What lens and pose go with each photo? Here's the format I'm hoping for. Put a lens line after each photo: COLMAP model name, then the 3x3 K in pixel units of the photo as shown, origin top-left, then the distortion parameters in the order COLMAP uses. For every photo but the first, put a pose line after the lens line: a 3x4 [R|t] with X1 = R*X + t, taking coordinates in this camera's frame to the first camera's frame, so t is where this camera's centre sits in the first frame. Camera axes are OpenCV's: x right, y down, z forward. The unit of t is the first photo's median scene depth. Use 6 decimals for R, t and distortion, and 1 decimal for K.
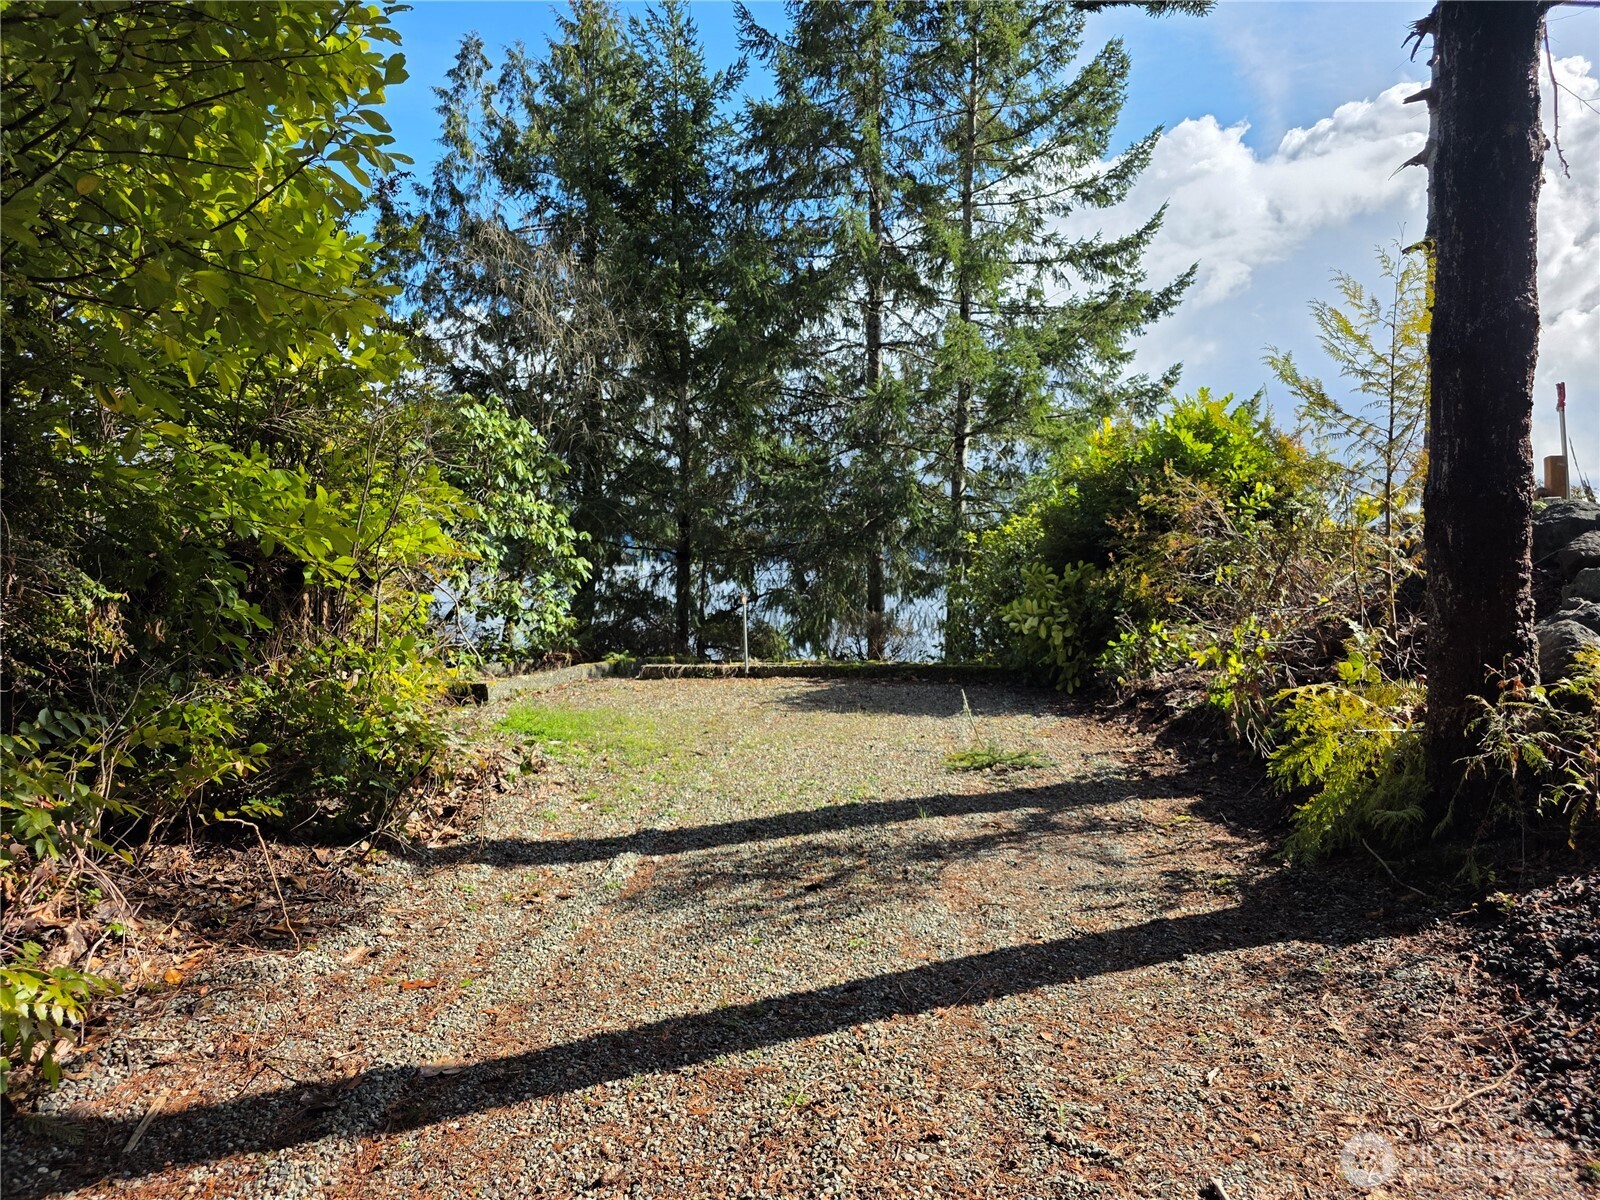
lens RADIAL K [[1081.1, 0, 799.2], [0, 1081.1, 593.5], [0, 0, 1]] dist [-0.001177, 0.003040]
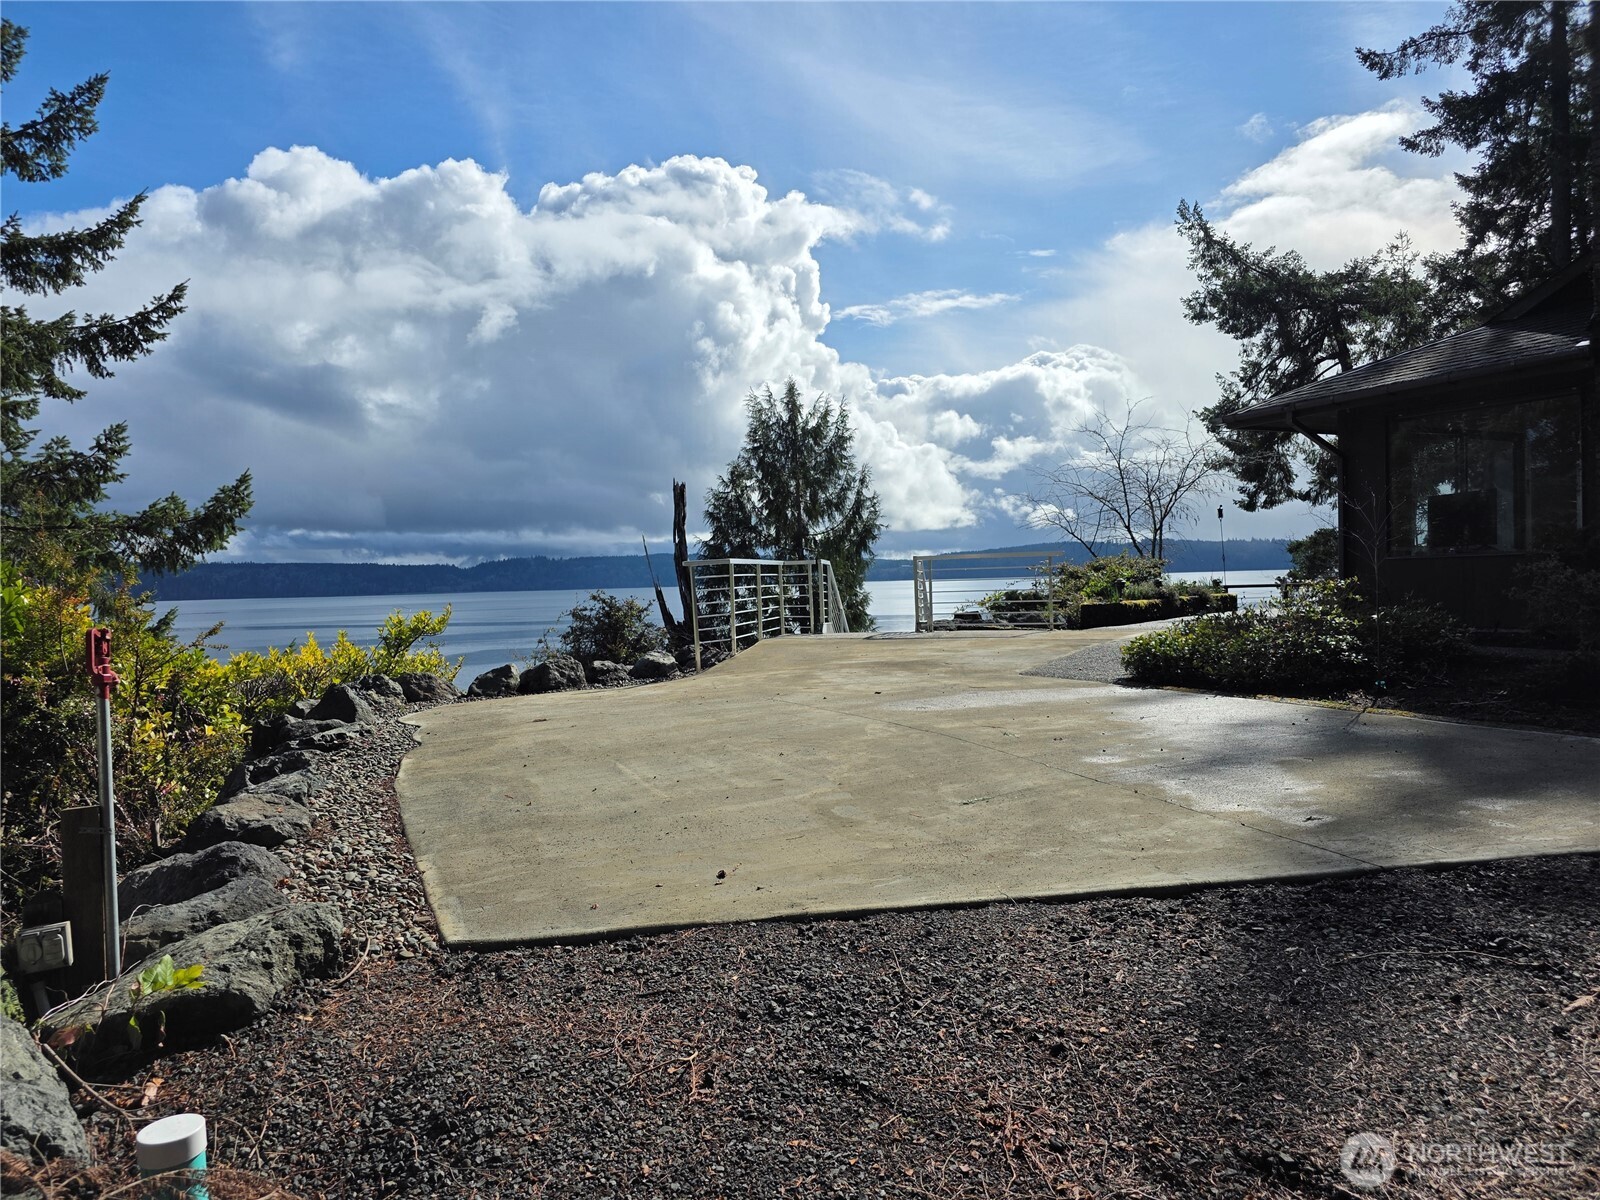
lens RADIAL K [[1081.1, 0, 798.5], [0, 1081.1, 601.9], [0, 0, 1]] dist [-0.001177, 0.003040]
pose [[0.807045, -0.031661, 0.589641, 0.263867], [0.044068, 0.999006, -0.006674, -0.071196], [-0.588844, 0.031370, 0.807638, 0.185377]]
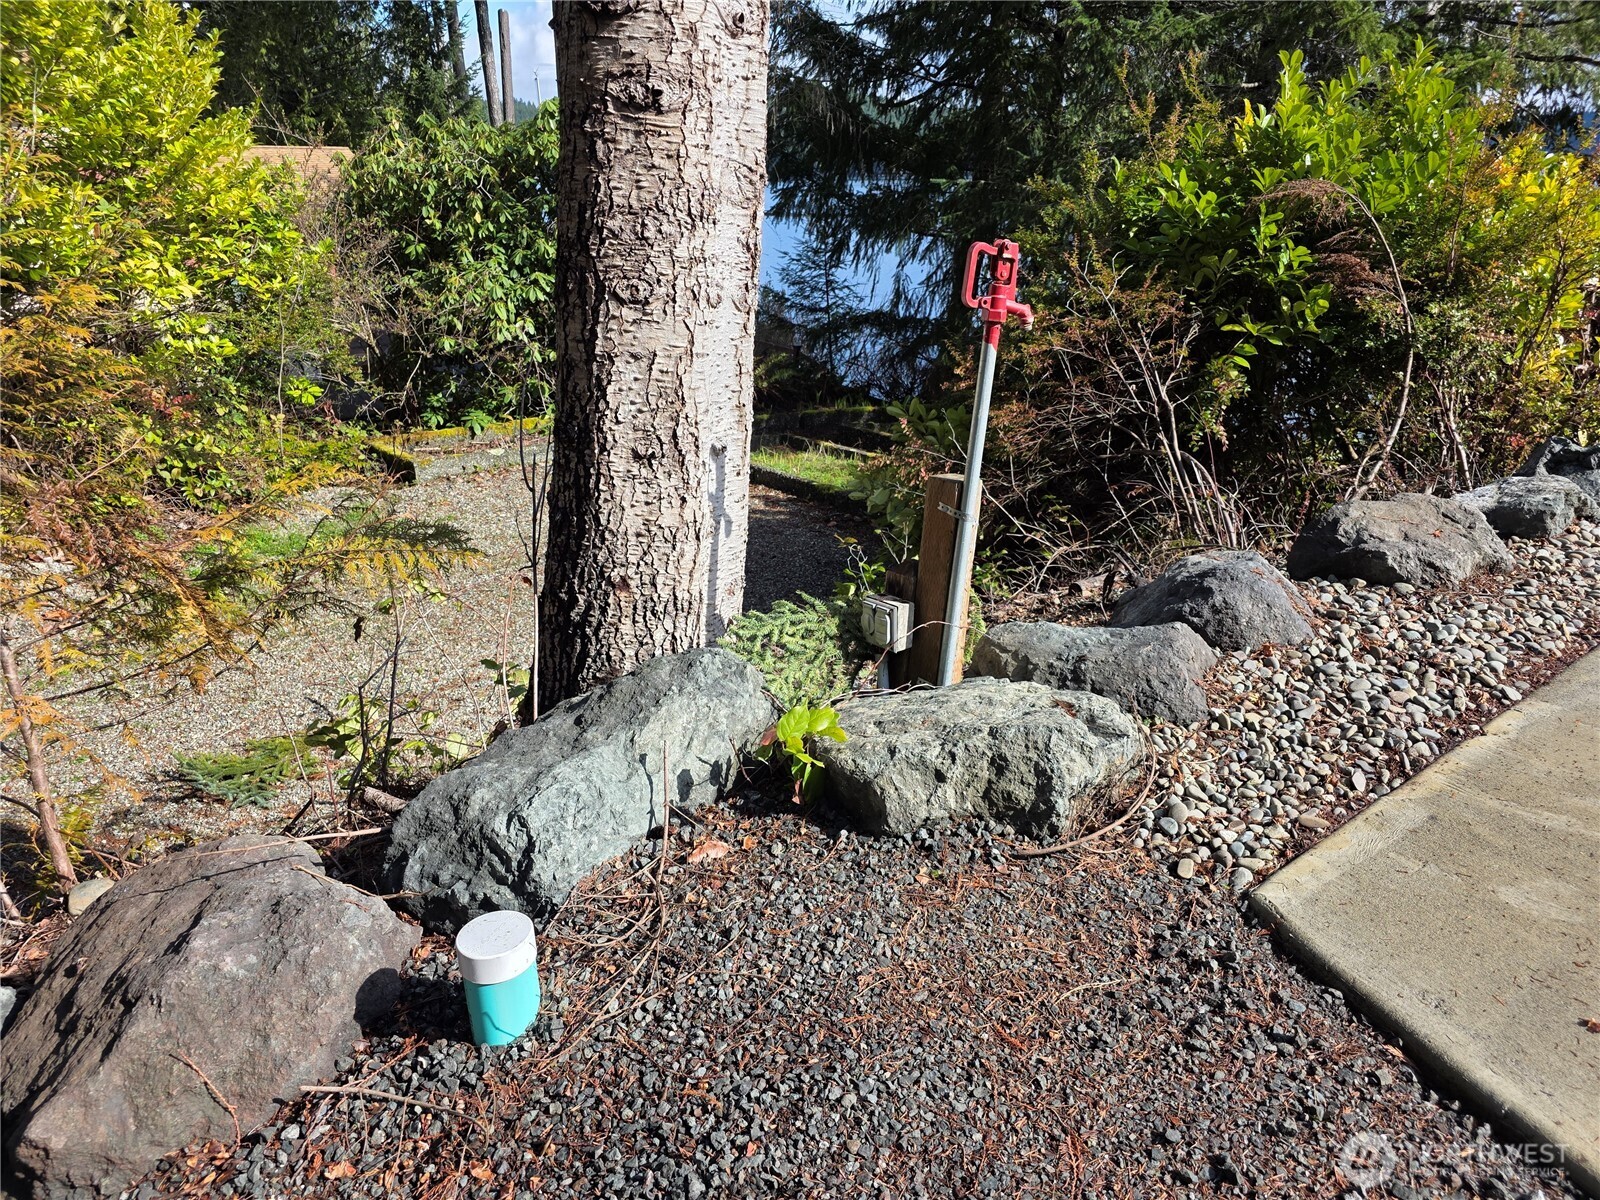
lens RADIAL K [[1081.1, 0, 800.0], [0, 1081.1, 600.1], [0, 0, 1]] dist [-0.001177, 0.003040]
pose [[0.753795, 0.245490, -0.609531, 0.396797], [-0.013119, 0.933031, 0.359556, -0.084412], [0.656979, -0.263035, 0.706535, 0.335301]]
